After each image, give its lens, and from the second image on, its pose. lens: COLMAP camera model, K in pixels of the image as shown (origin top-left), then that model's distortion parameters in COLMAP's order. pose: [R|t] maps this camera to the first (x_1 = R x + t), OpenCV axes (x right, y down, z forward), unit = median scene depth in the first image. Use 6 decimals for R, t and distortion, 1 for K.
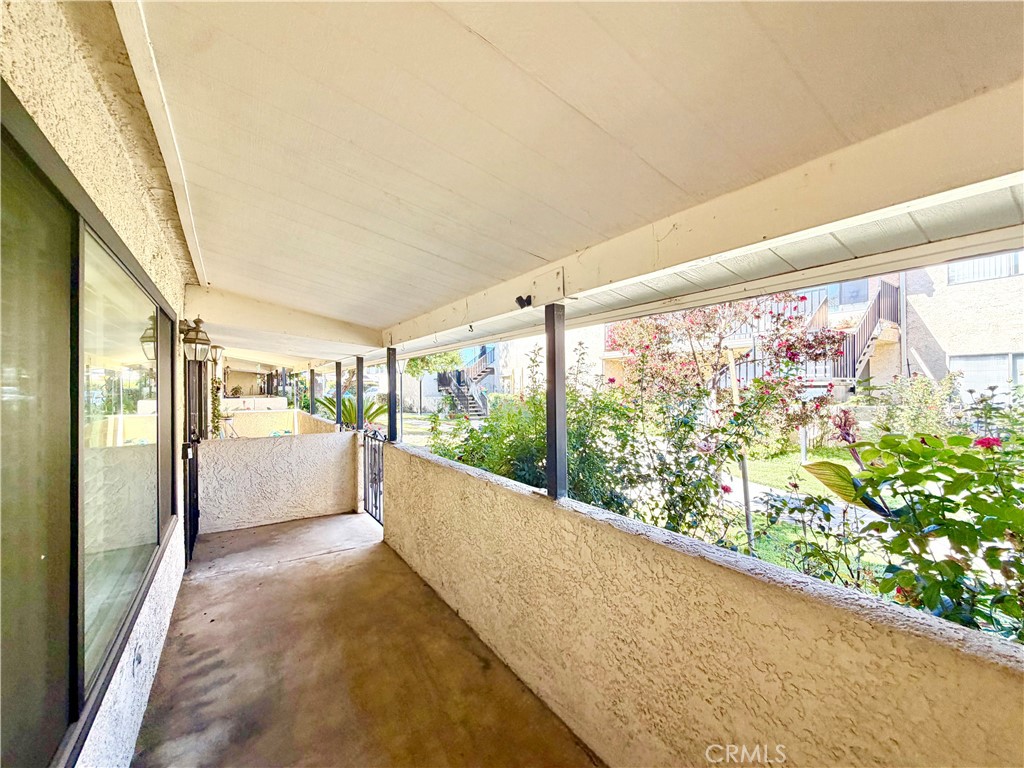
lens RADIAL K [[407.6, 0, 509.3], [0, 407.6, 385.3], [0, 0, 1]] dist [-0.000872, -0.000001]
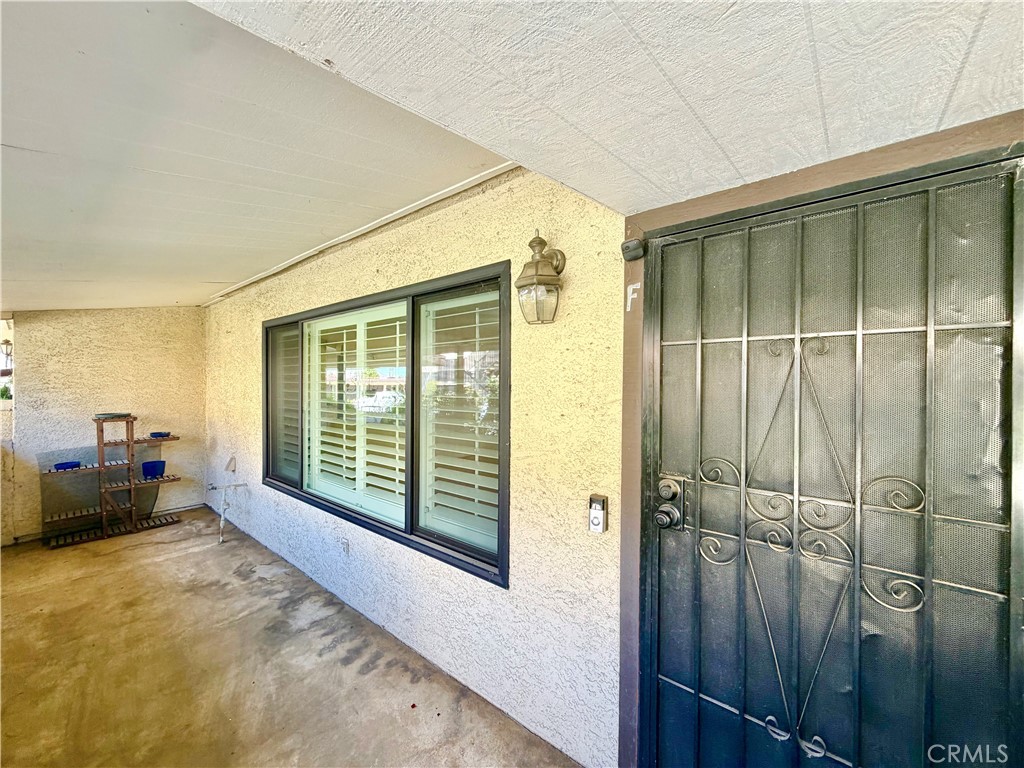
lens RADIAL K [[407.6, 0, 509.3], [0, 407.6, 385.3], [0, 0, 1]] dist [-0.000872, -0.000001]
pose [[-0.963516, 0.006921, -0.267561, -0.843064], [0.005718, 0.999970, 0.005273, 0.027080], [0.267590, 0.003551, -0.963526, 2.056639]]
